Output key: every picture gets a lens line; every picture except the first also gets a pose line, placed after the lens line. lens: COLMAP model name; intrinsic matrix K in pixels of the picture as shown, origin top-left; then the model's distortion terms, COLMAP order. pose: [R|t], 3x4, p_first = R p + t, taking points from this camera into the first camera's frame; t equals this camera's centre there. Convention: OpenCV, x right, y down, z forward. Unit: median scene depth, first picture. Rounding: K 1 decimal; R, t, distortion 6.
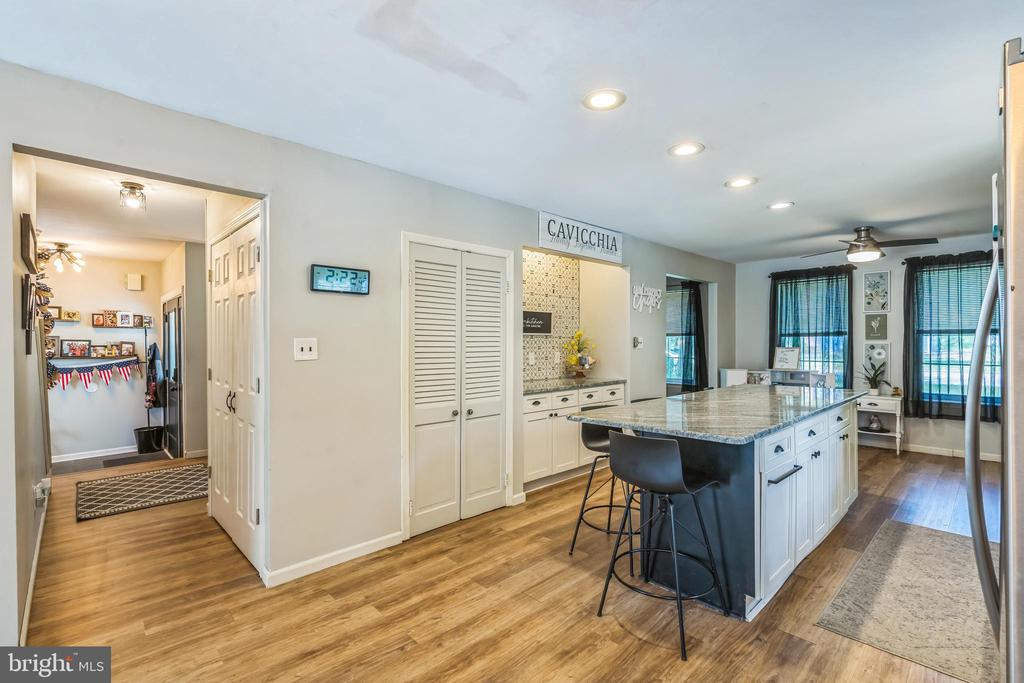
lens RADIAL K [[472.6, 0, 507.7], [0, 472.6, 341.5], [0, 0, 1]] dist [-0.004097, -0.000176]
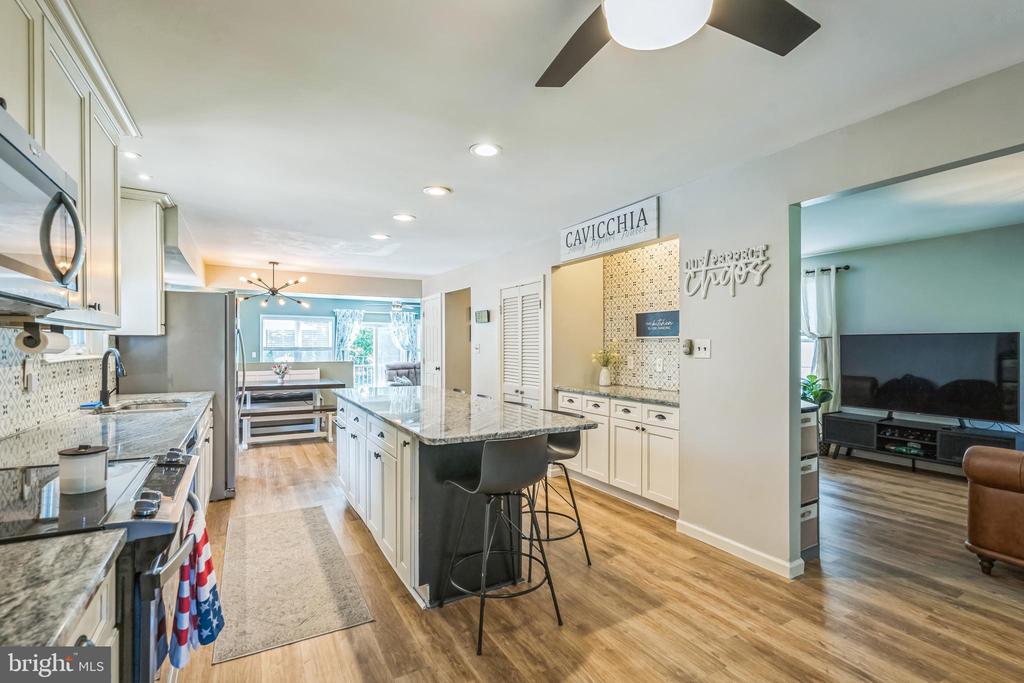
lens RADIAL K [[472.6, 0, 507.2], [0, 472.6, 343.4], [0, 0, 1]] dist [-0.004097, -0.000176]
pose [[-0.251545, -0.000108, -0.967846, 1.064205], [0.002227, 0.999997, -0.000690, -0.004483], [0.967843, -0.002329, -0.251544, 1.029389]]
